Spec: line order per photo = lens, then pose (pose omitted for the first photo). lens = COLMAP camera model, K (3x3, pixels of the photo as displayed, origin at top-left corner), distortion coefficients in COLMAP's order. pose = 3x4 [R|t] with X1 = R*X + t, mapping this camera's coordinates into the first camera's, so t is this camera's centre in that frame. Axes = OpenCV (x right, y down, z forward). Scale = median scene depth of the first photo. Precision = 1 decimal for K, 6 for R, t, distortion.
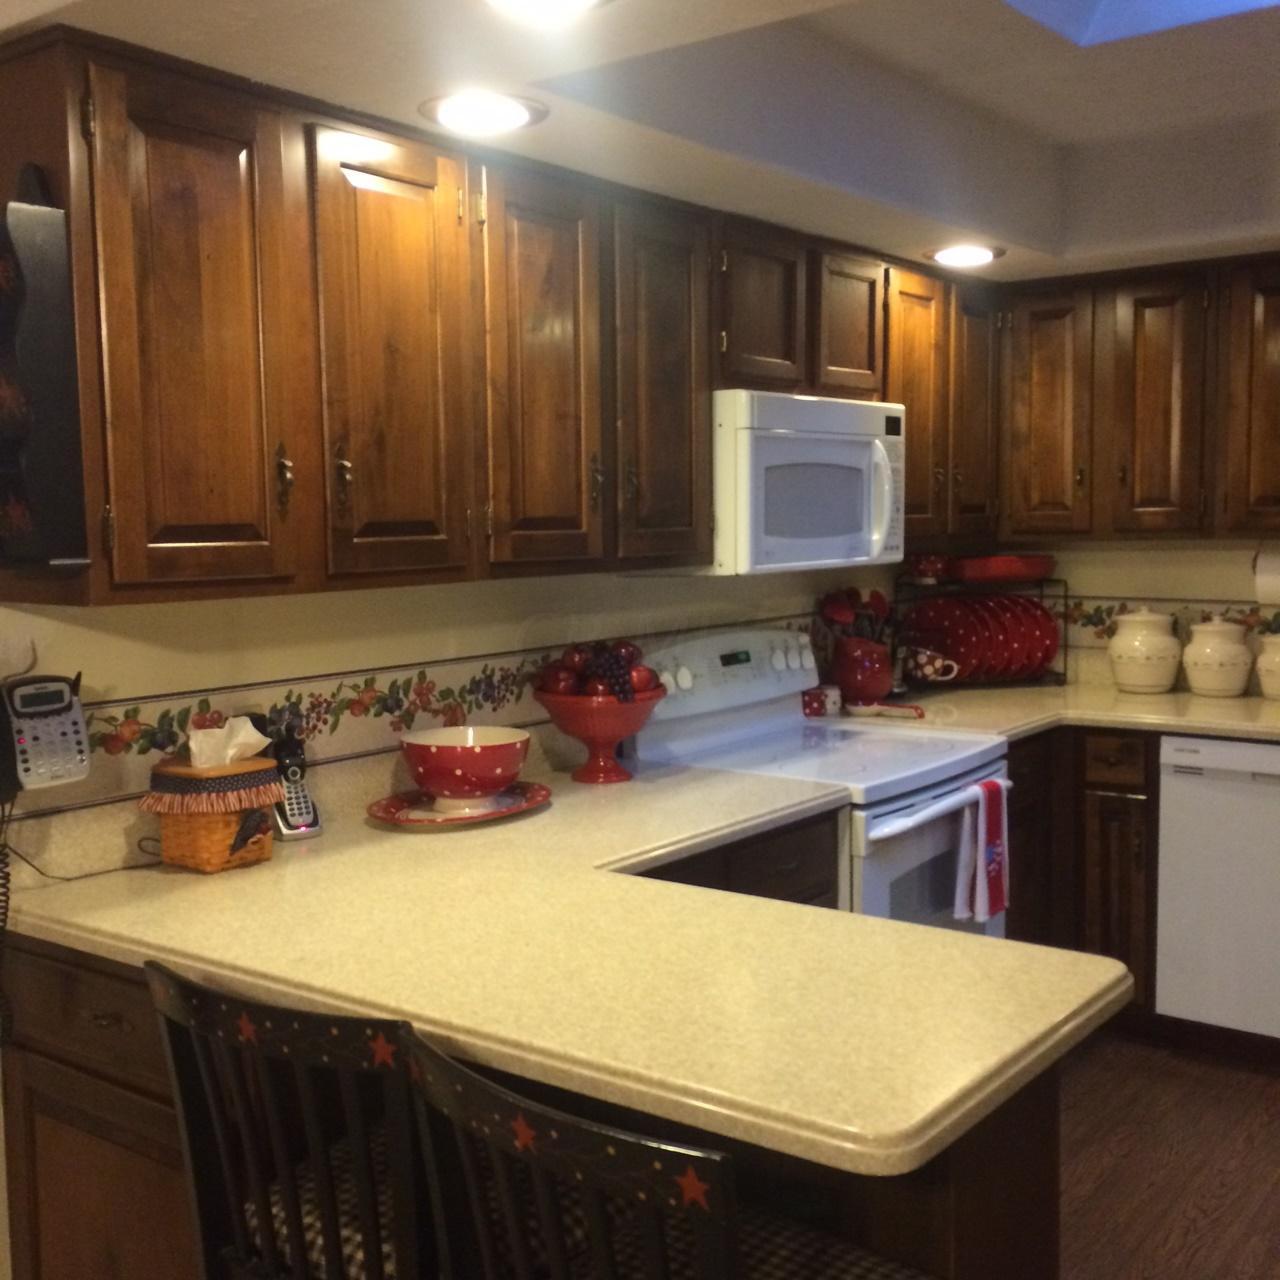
lens RADIAL K [[1462.4, 0, 640.0], [0, 1462.4, 640.0], [0, 0, 1]] dist [0.052875, -0.039108]
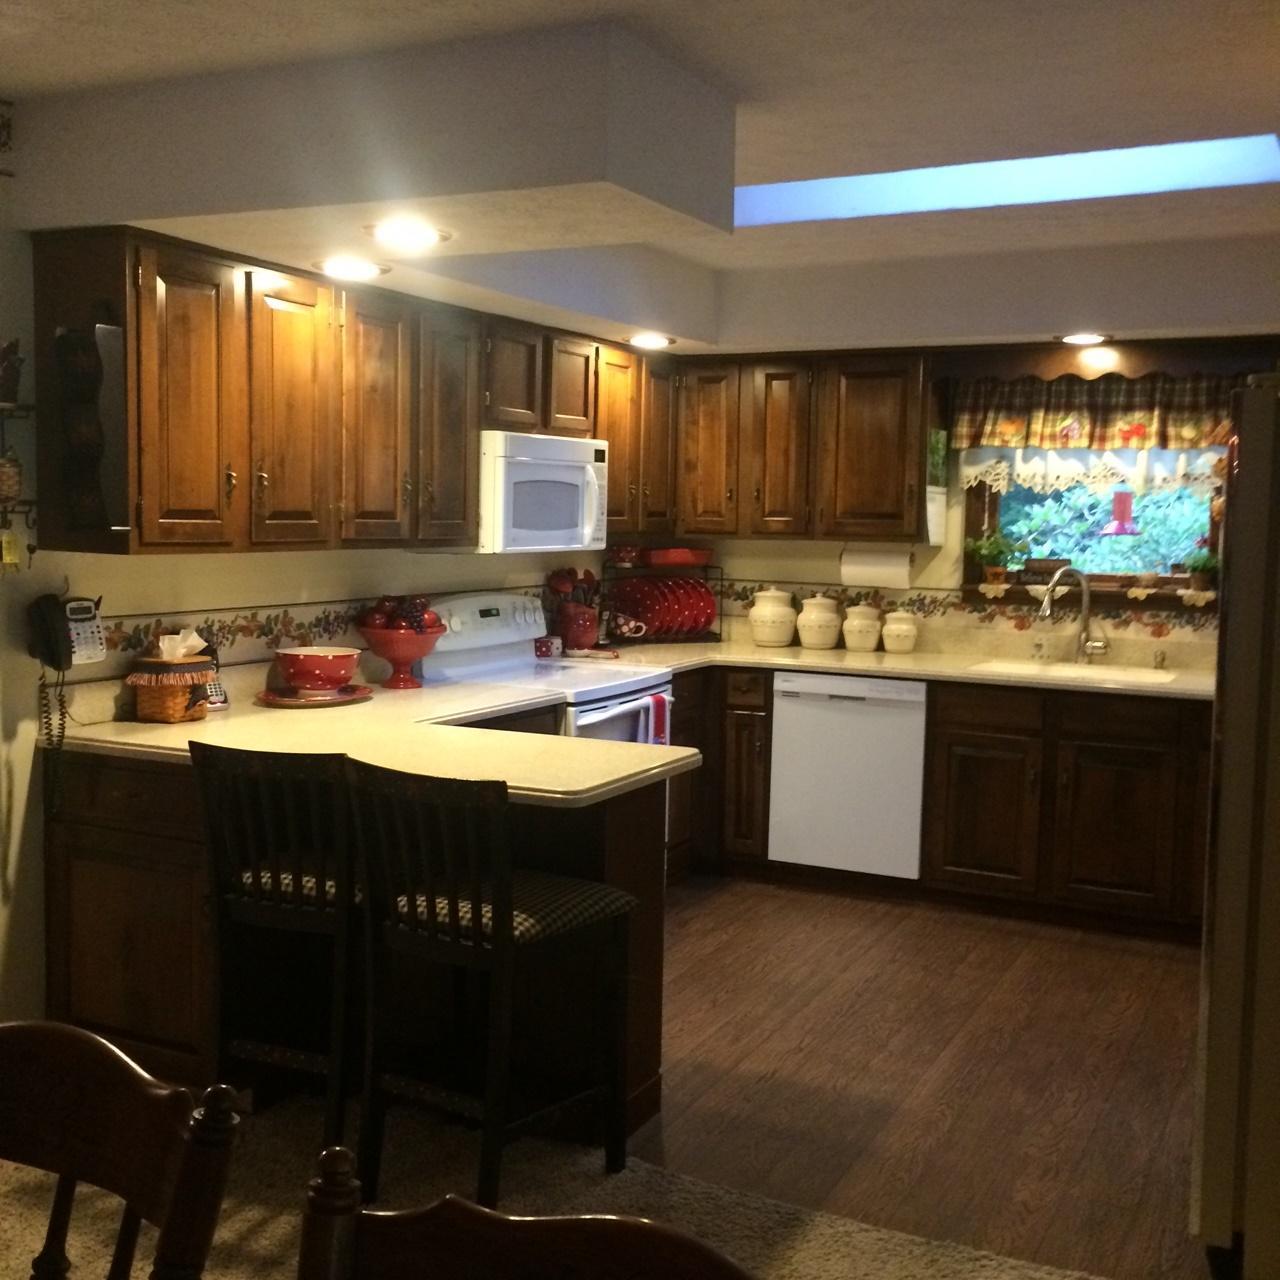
lens RADIAL K [[1454.2, 0, 640.0], [0, 1454.2, 640.0], [0, 0, 1]] dist [0.094716, -0.141554]
pose [[0.982604, 0.015817, 0.185036, -0.061385], [-0.016291, 0.999867, 0.001046, 0.040309], [-0.184995, -0.004042, 0.982731, -0.495964]]
